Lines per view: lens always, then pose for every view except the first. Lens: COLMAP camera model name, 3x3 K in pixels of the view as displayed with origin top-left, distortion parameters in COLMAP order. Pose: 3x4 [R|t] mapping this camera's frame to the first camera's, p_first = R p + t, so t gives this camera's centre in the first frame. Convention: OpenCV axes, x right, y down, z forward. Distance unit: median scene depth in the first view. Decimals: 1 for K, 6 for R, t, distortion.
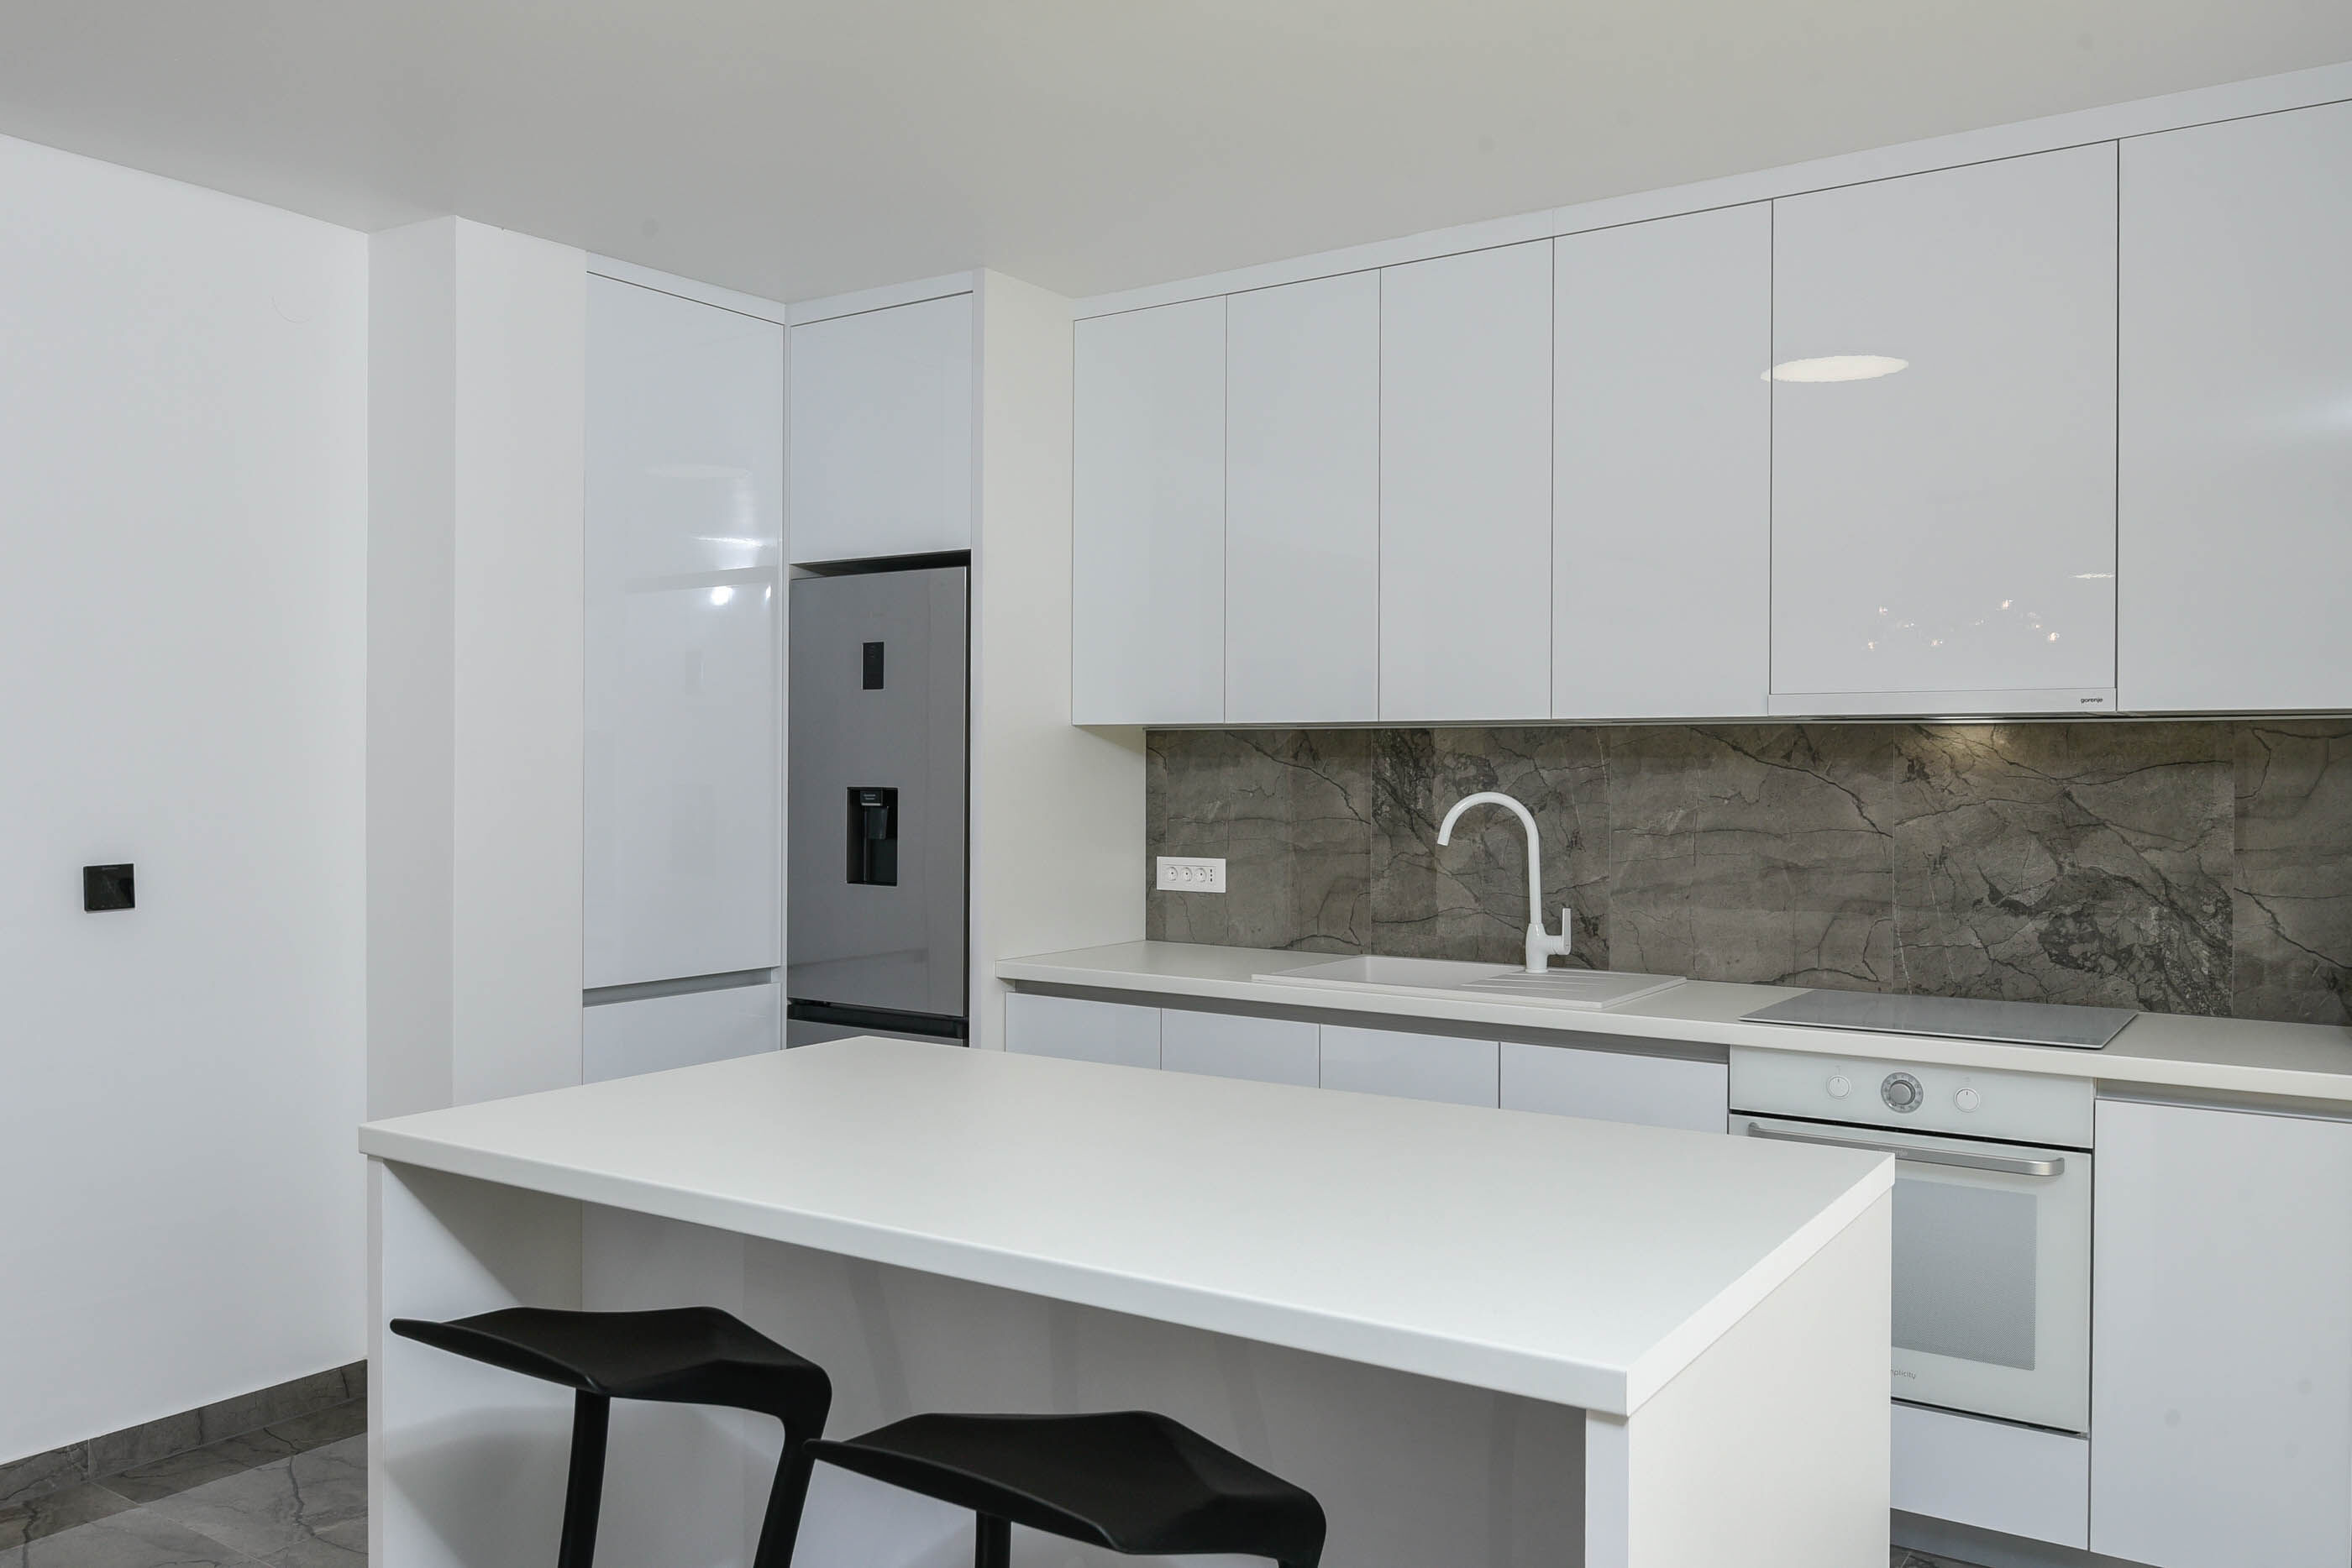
lens RADIAL K [[1776.0, 0, 1185.6], [0, 1776.0, 778.1], [0, 0, 1]] dist [-0.008004, -0.002267]
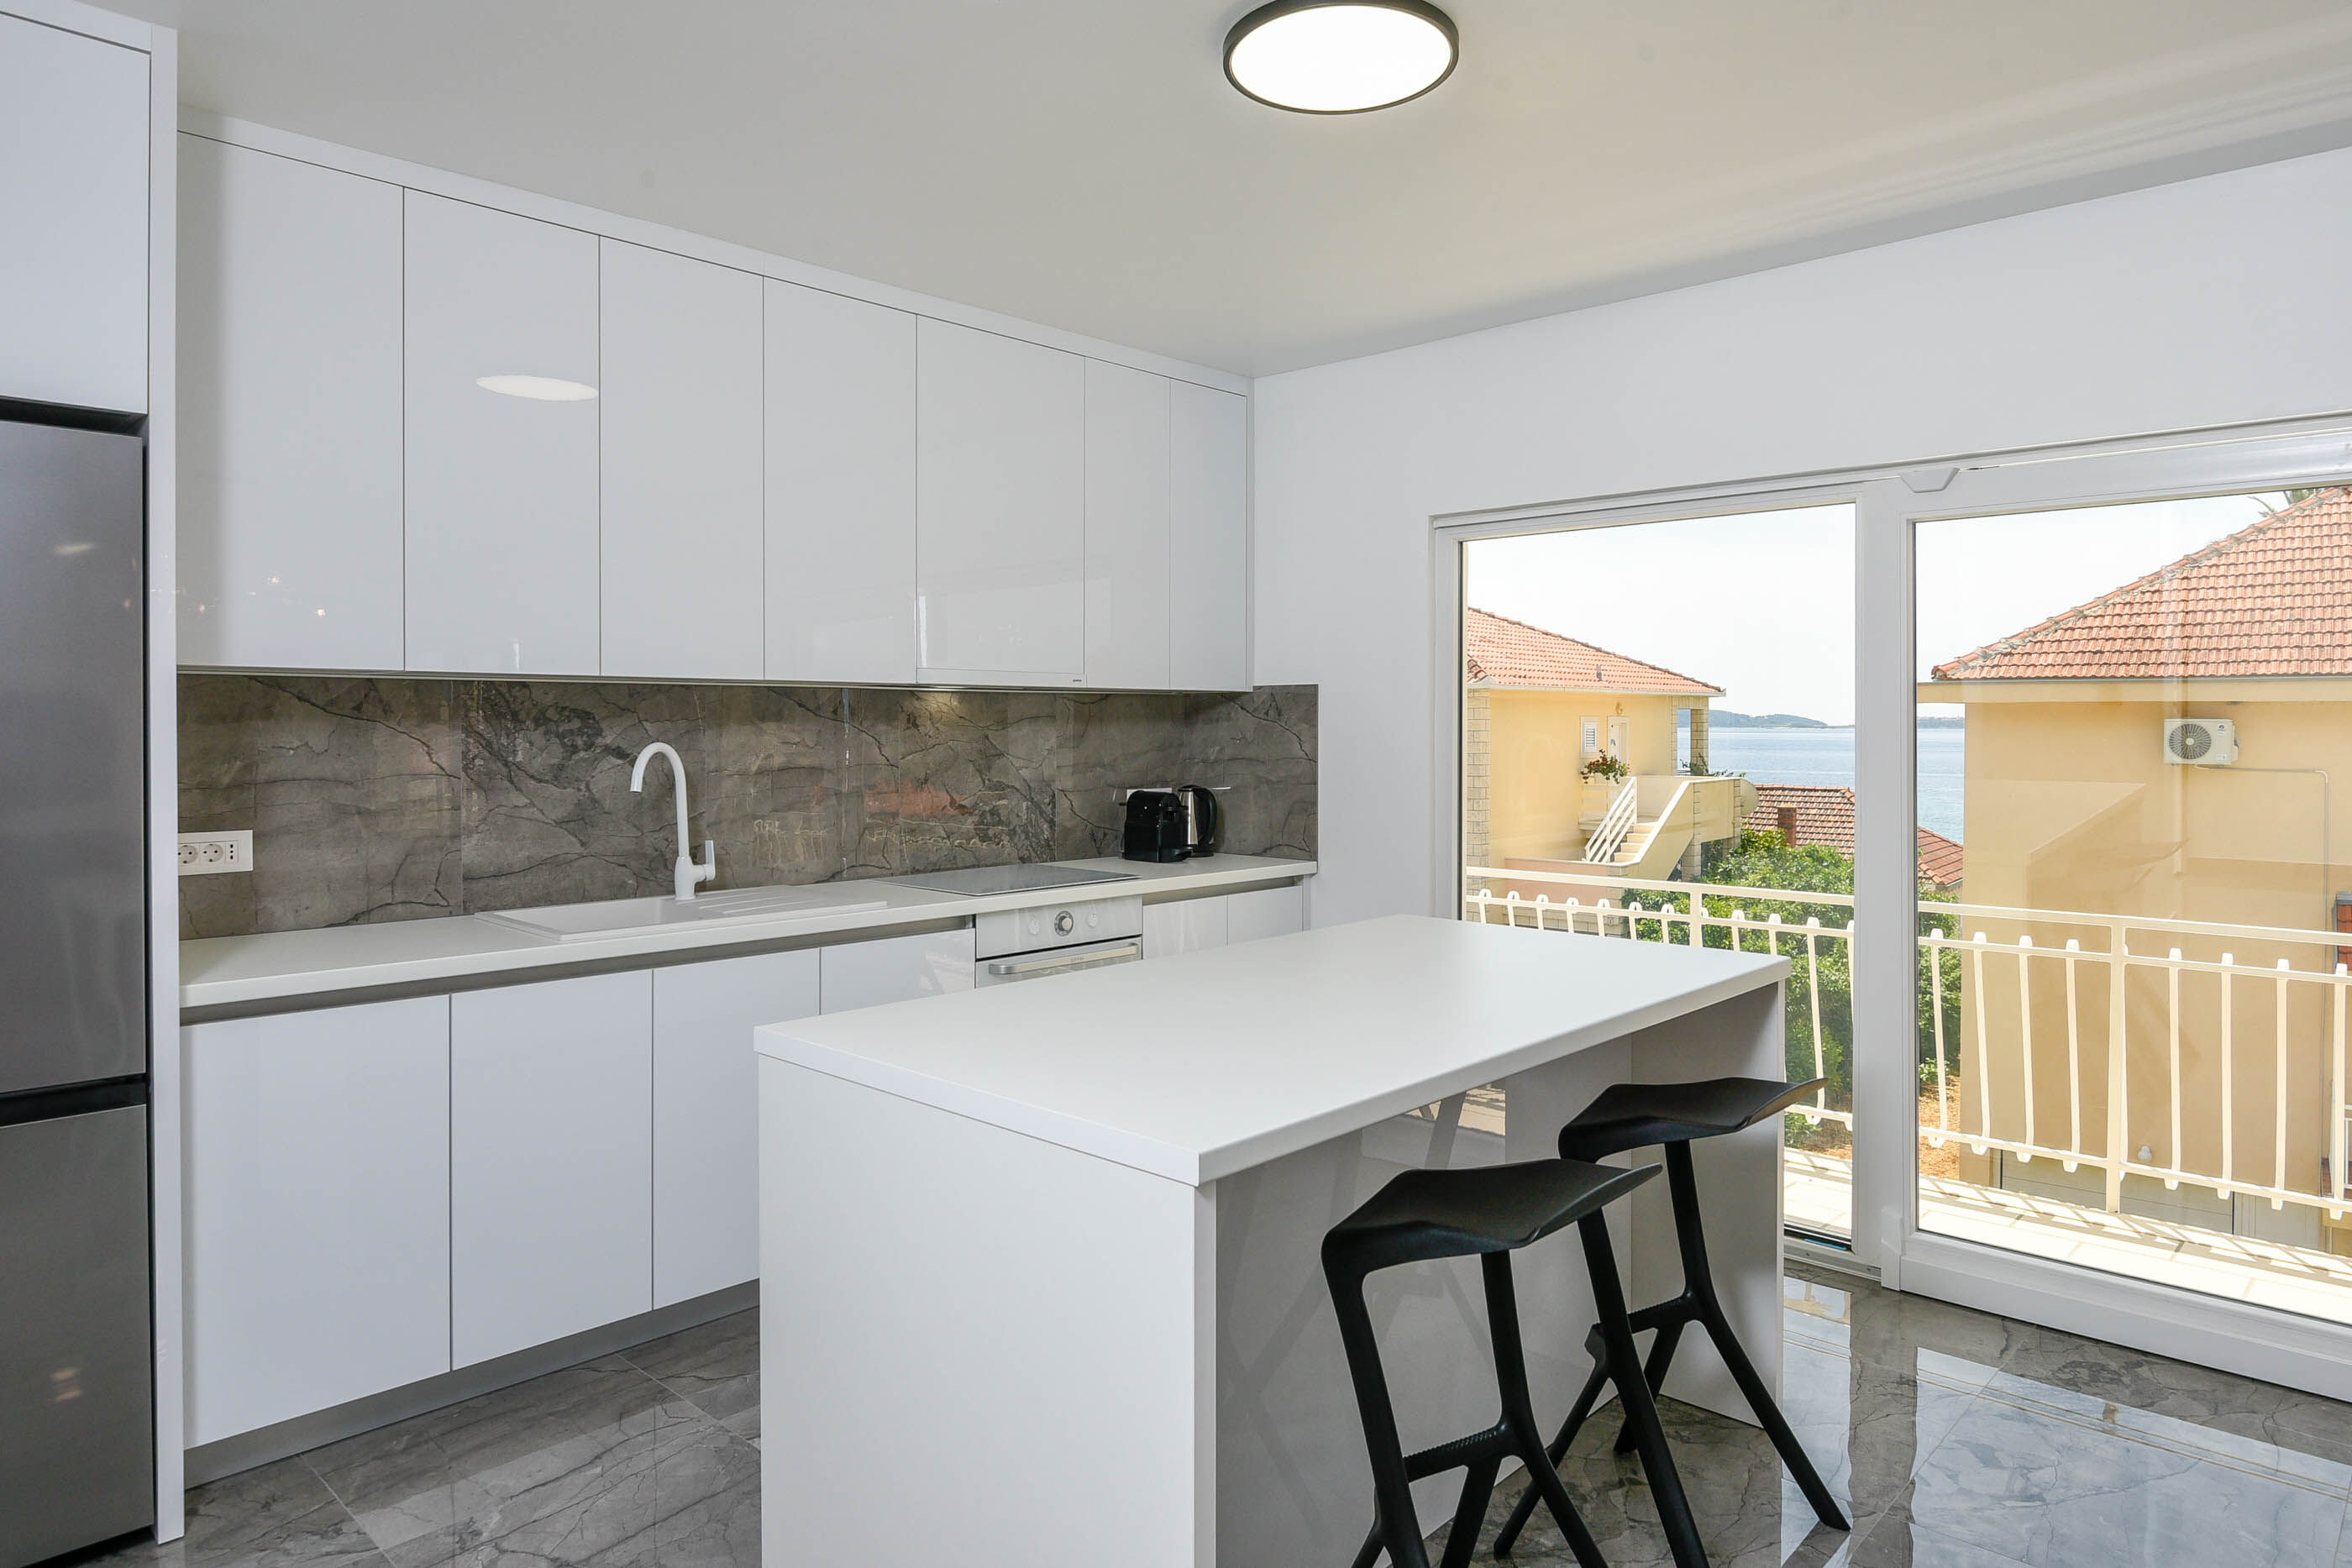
lens RADIAL K [[1425.4, 0, 1254.6], [0, 1425.4, 731.5], [0, 0, 1]] dist [-0.004112, -0.003734]
pose [[0.133258, -0.009816, 0.991033, -0.672459], [0.004470, 0.999947, 0.009303, -0.005655], [-0.991071, 0.003190, 0.133294, 0.522739]]
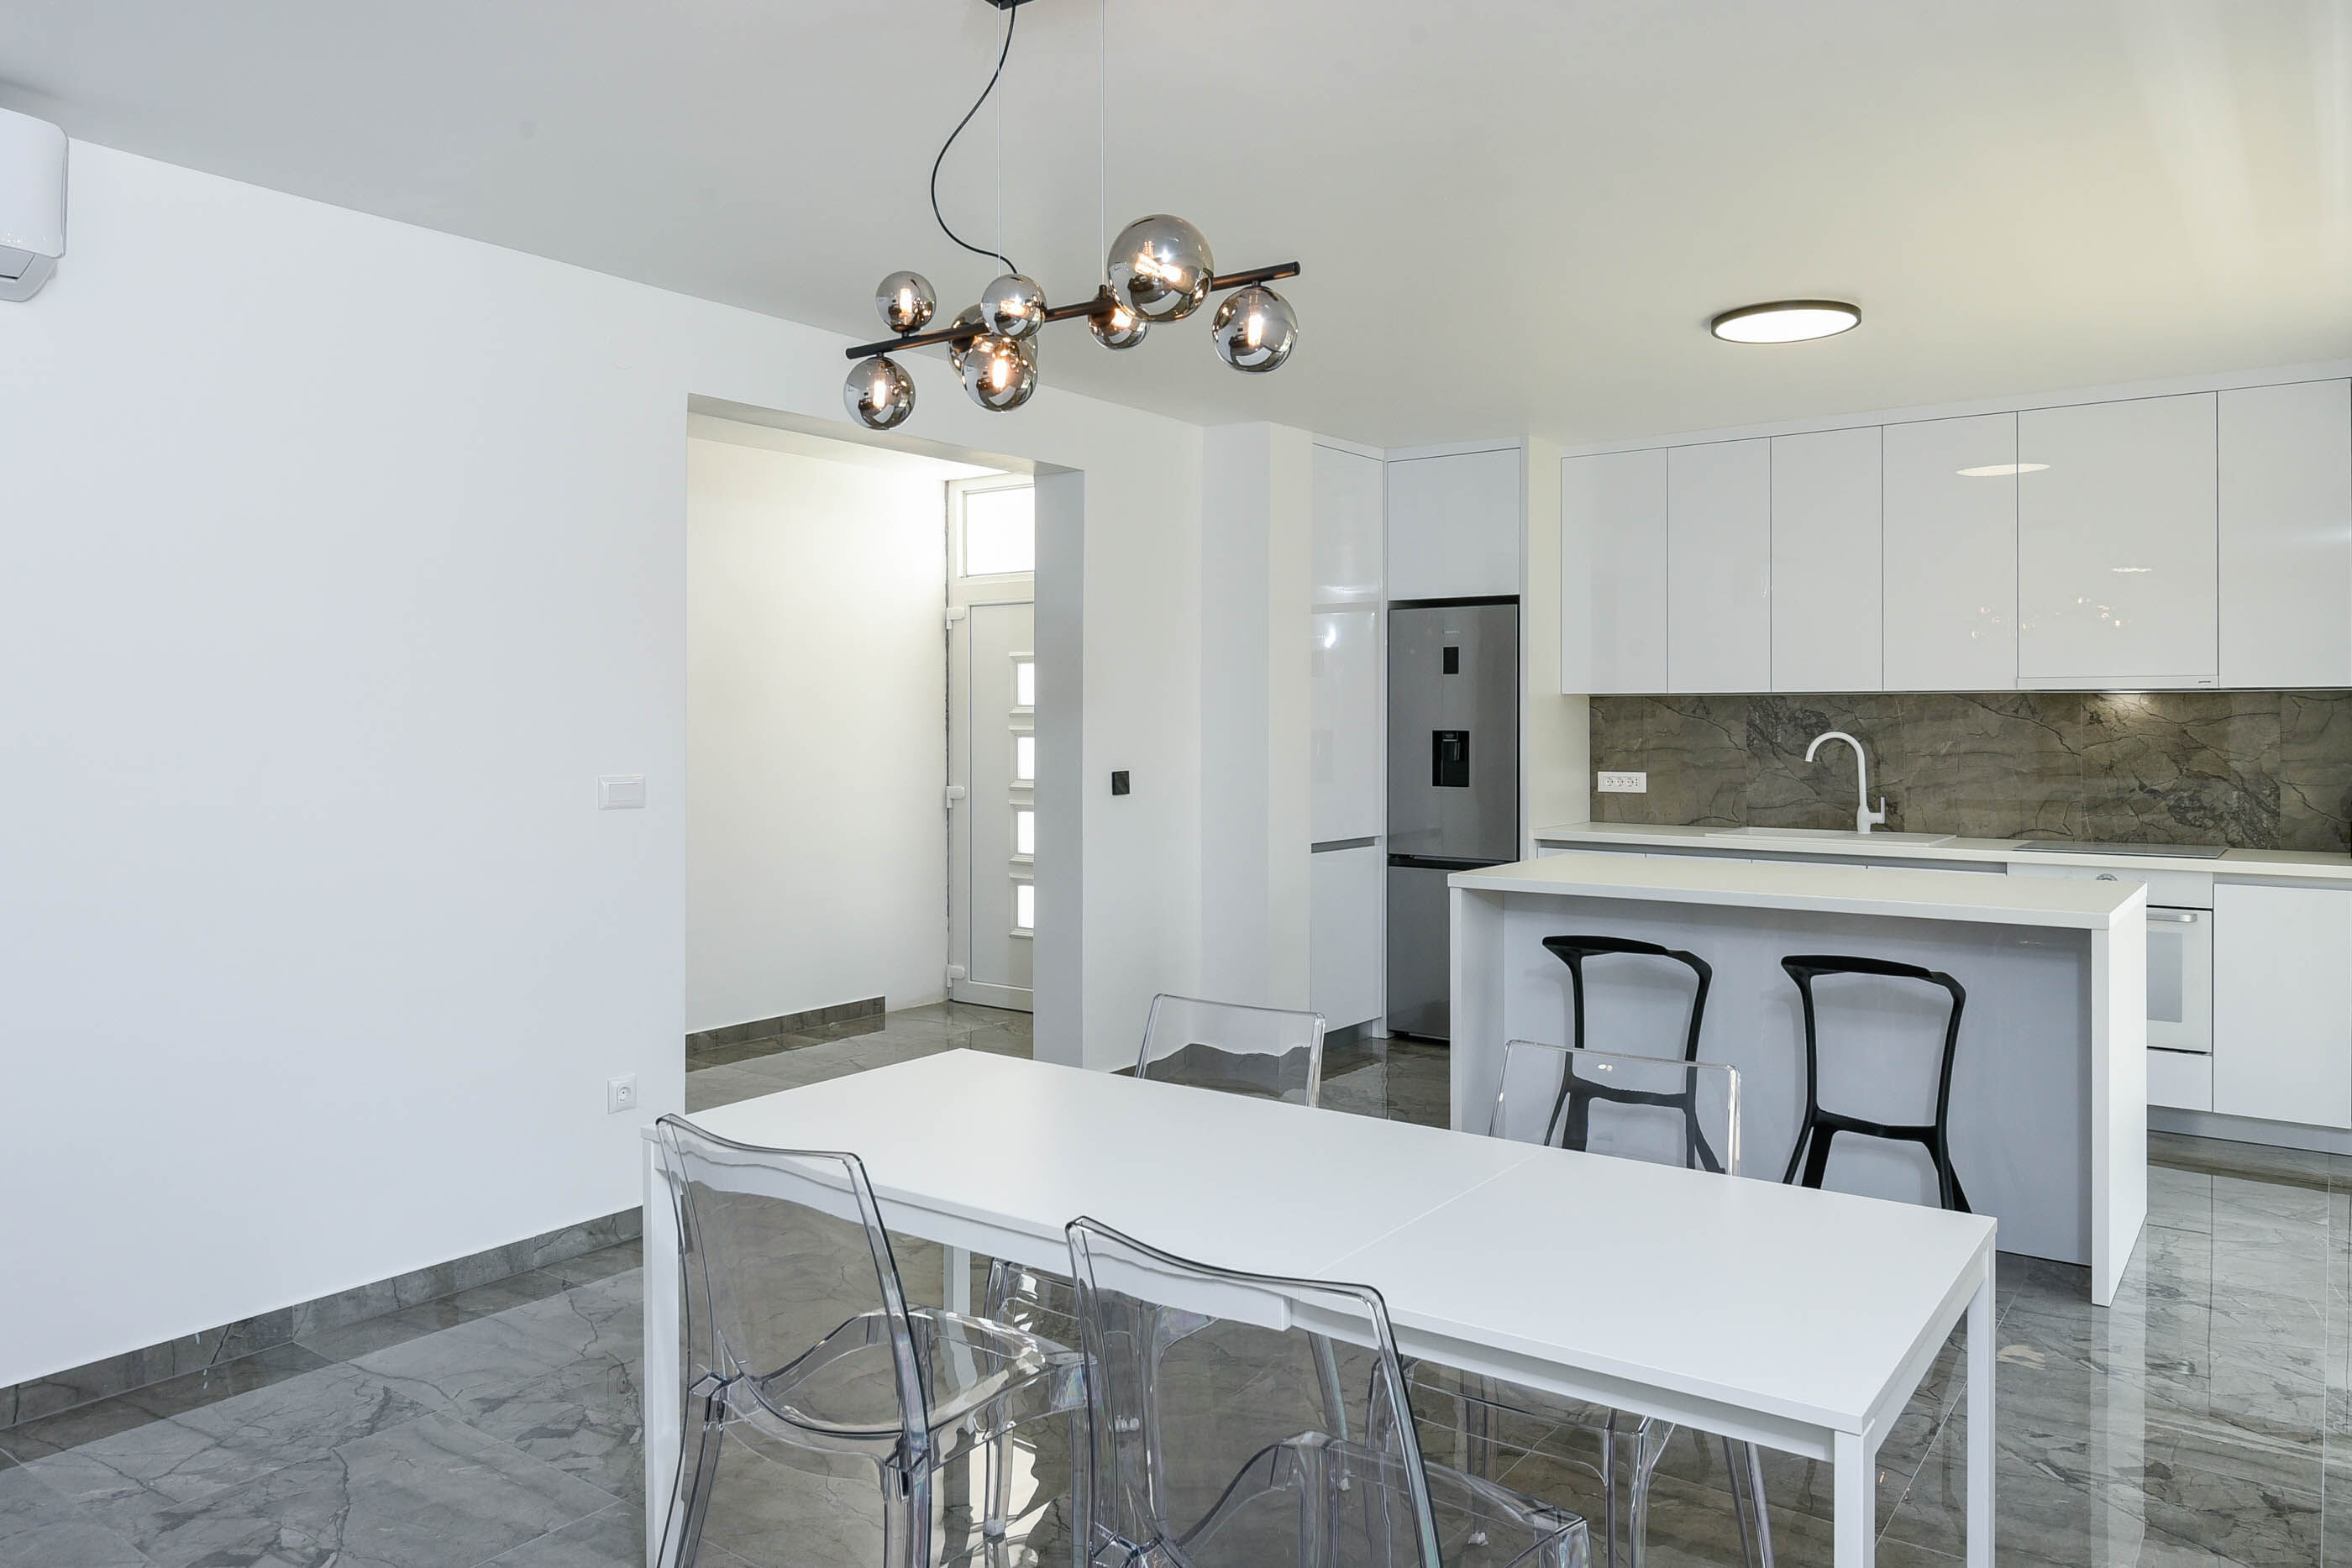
lens RADIAL K [[1634.6, 0, 1094.9], [0, 1634.6, 714.5], [0, 0, 1]] dist [-0.001200, -0.012677]
pose [[0.997783, -0.003342, -0.066464, -0.464894], [0.002726, 0.999953, -0.009357, 0.003851], [0.066492, 0.009155, 0.997745, -0.684798]]
